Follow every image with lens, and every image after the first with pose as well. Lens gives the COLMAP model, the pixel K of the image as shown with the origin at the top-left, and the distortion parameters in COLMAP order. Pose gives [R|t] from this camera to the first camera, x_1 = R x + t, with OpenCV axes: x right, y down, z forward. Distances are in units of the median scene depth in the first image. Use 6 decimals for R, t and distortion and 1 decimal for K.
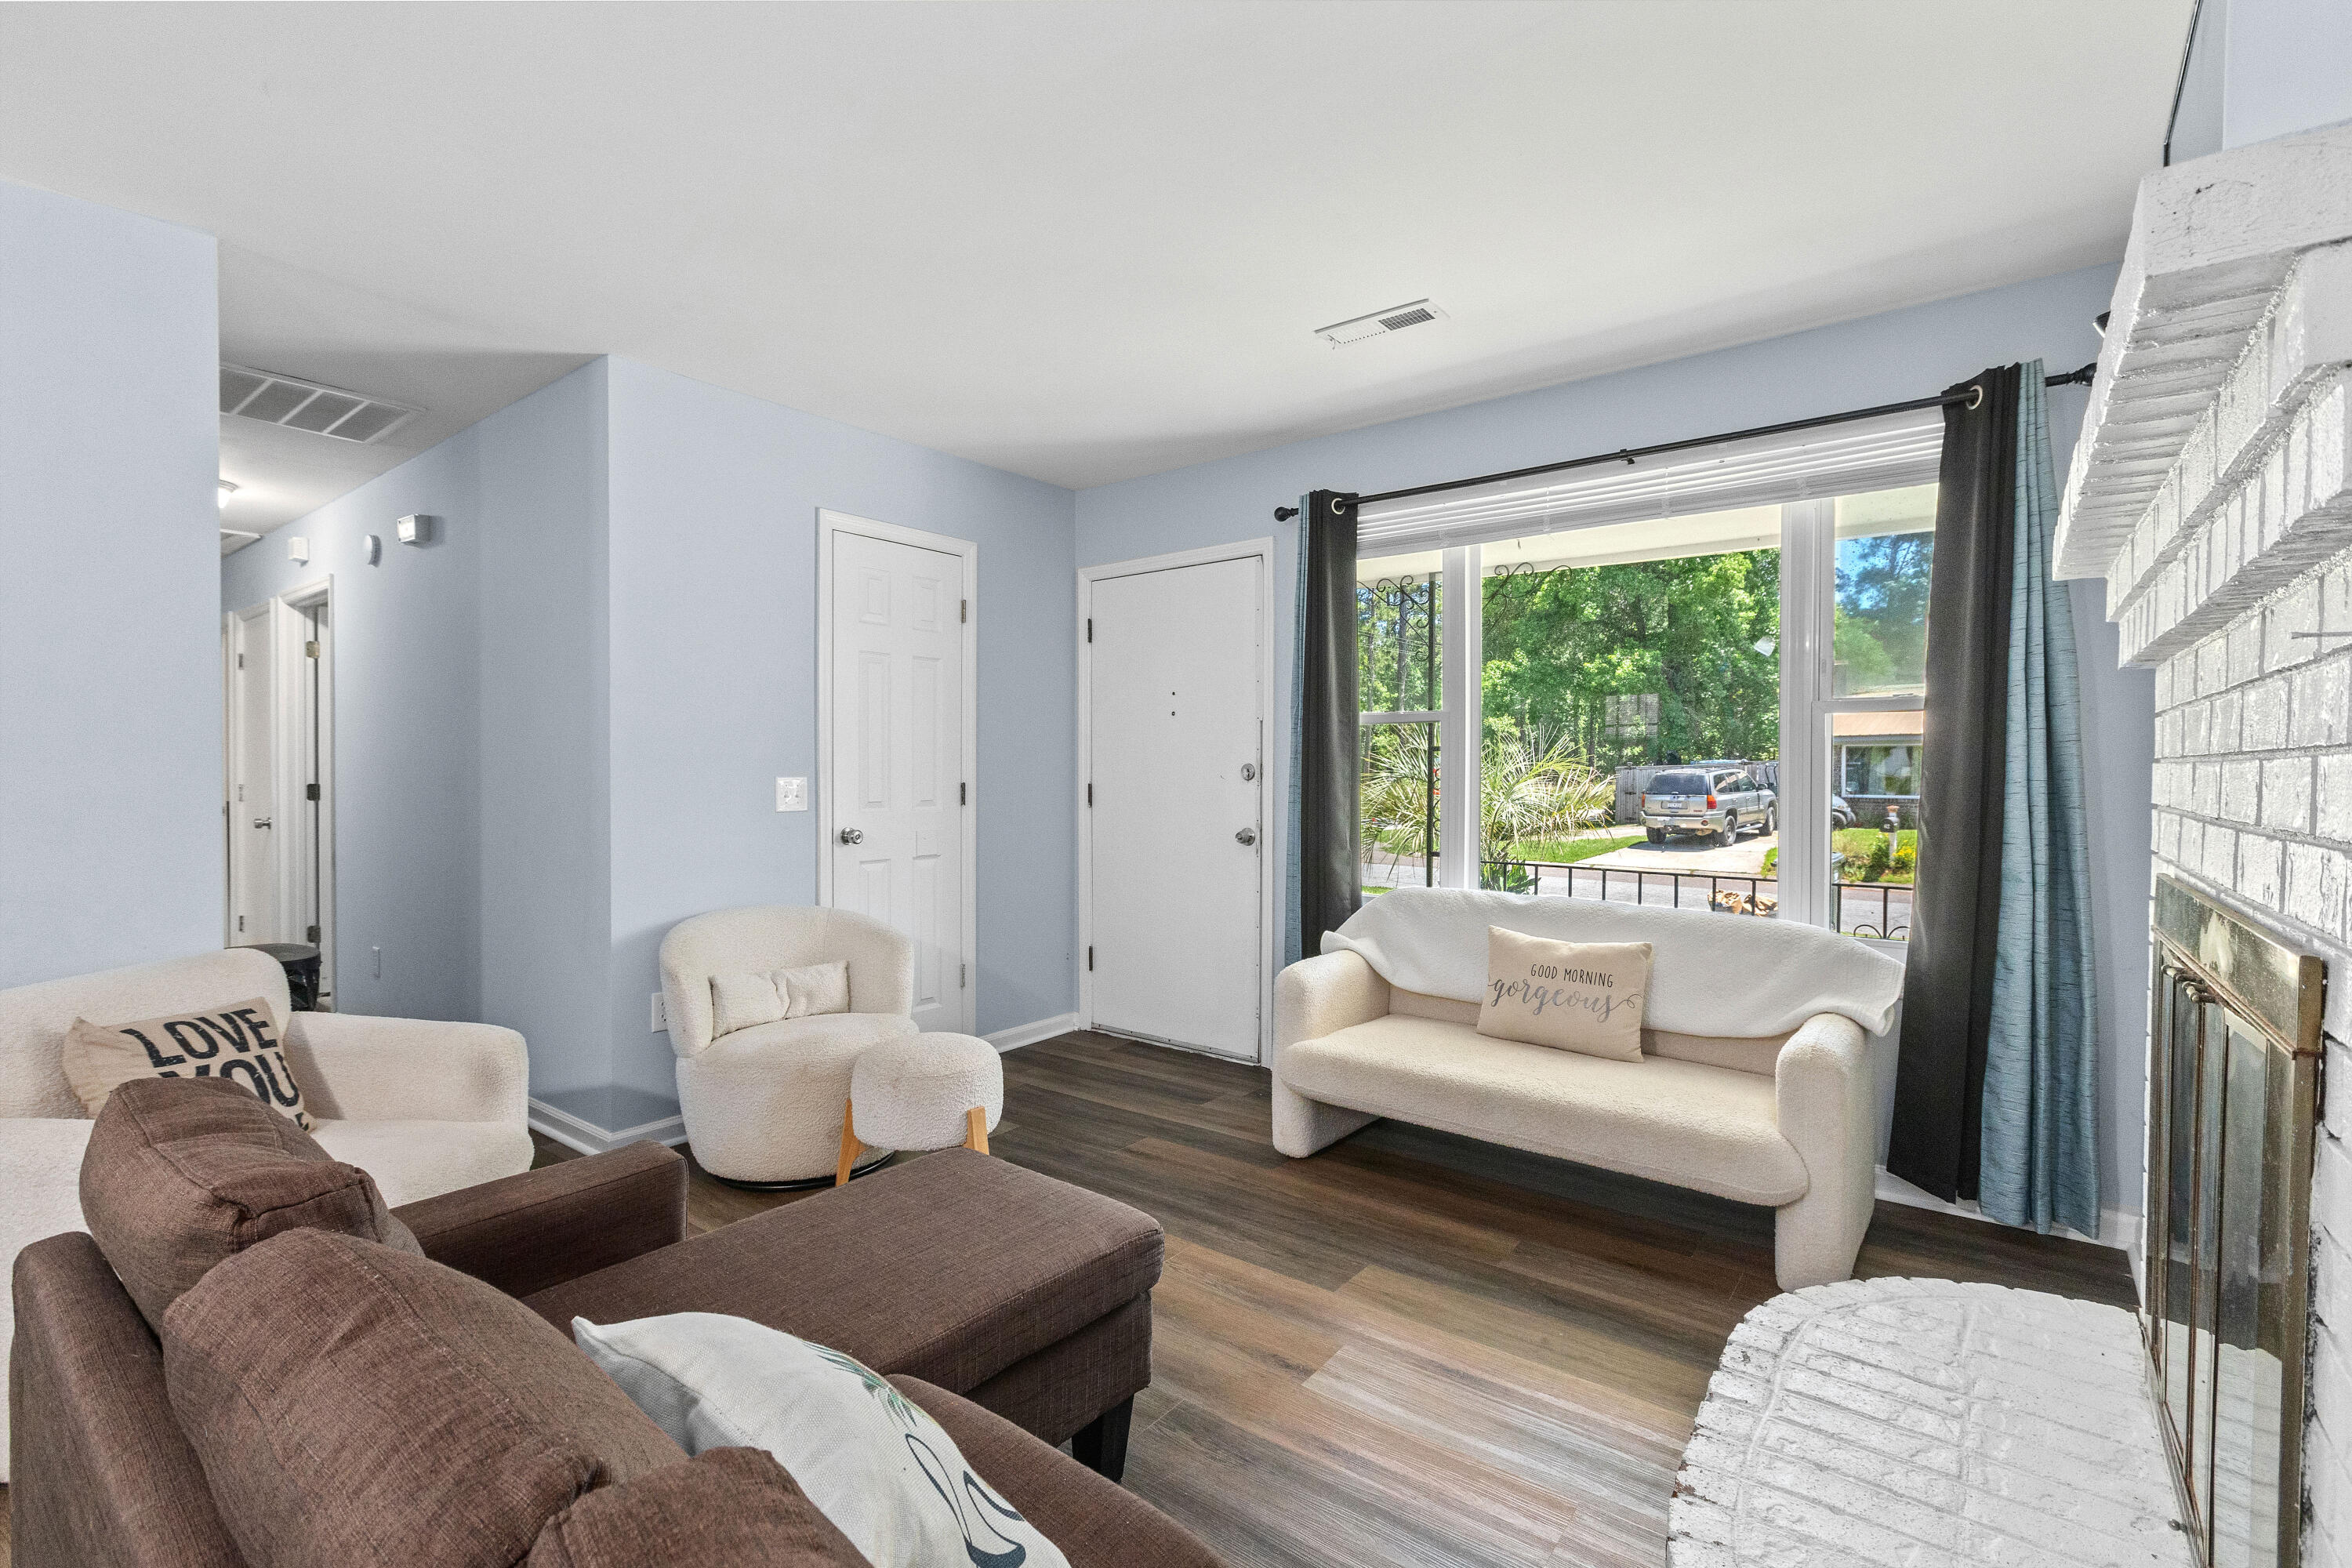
lens RADIAL K [[1061.9, 0, 1166.2], [0, 1061.9, 767.6], [0, 0, 1]] dist [-0.001355, -0.000994]
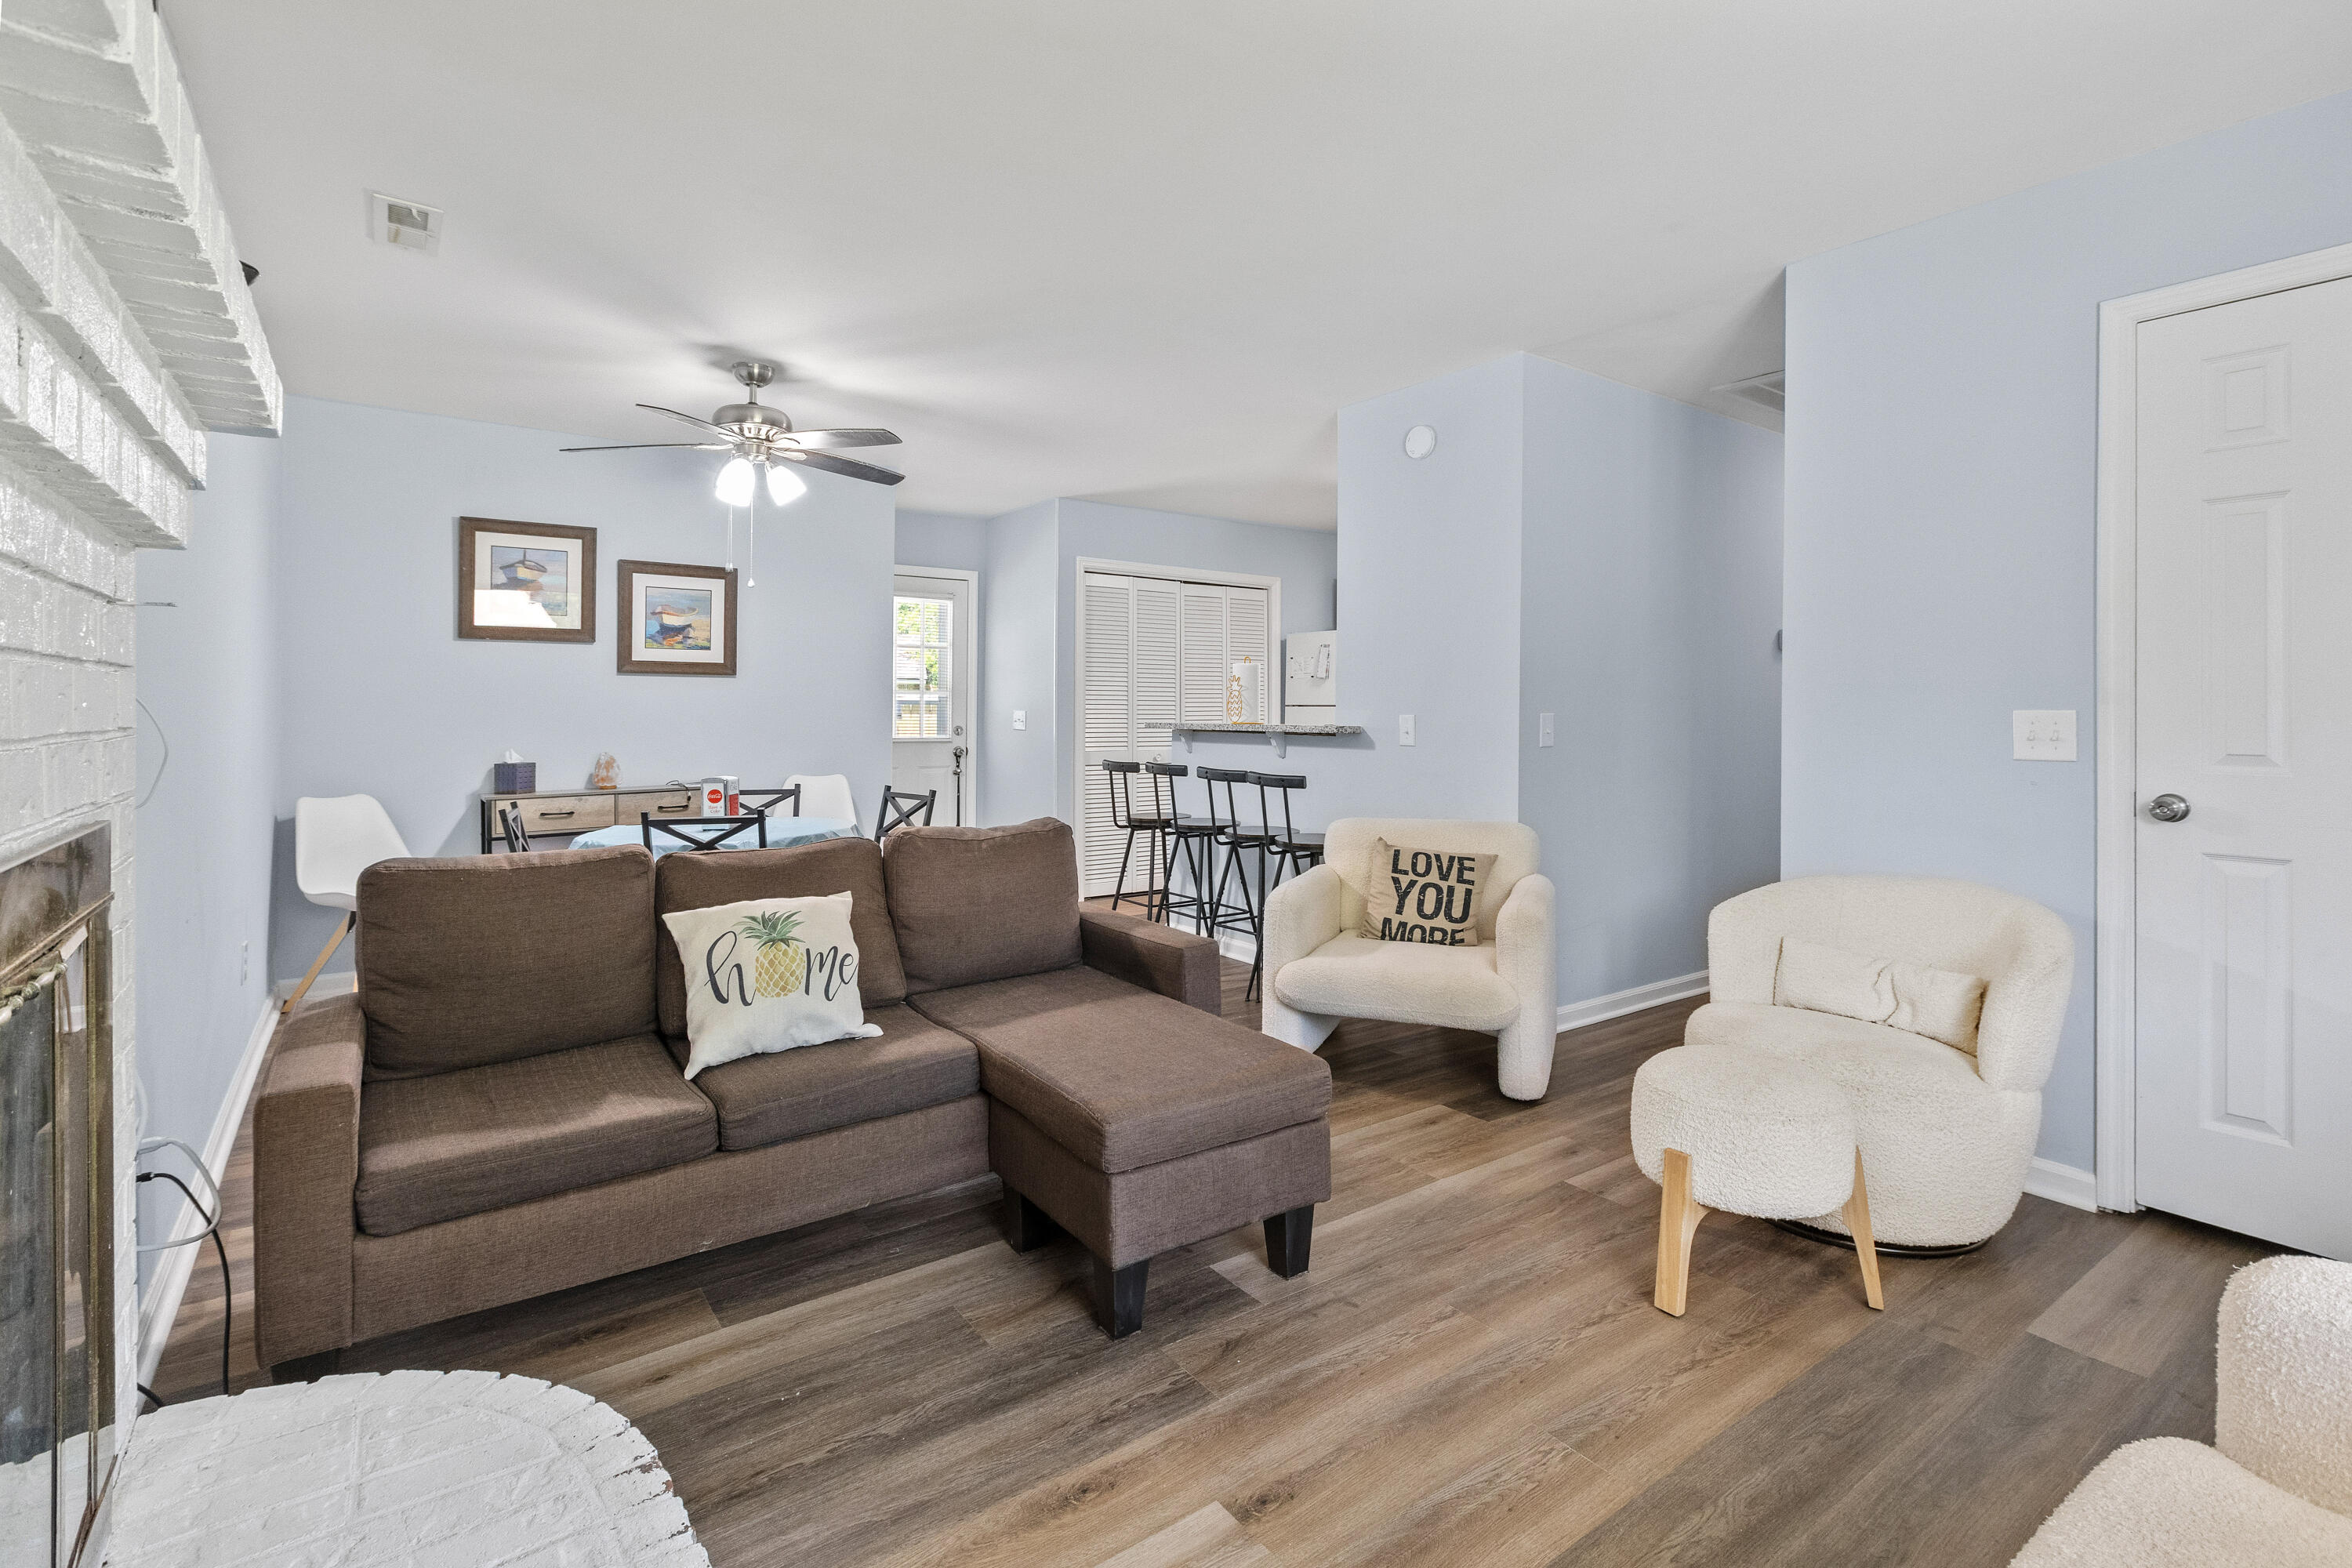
lens RADIAL K [[1086.2, 0, 1163.0], [0, 1086.2, 709.1], [0, 0, 1]] dist [-0.001502, -0.000404]
pose [[-0.282275, -0.000763, -0.959333, 0.599085], [-0.002709, 0.999996, 0.000002, 0.009916], [0.959330, 0.002599, -0.282276, 0.787686]]
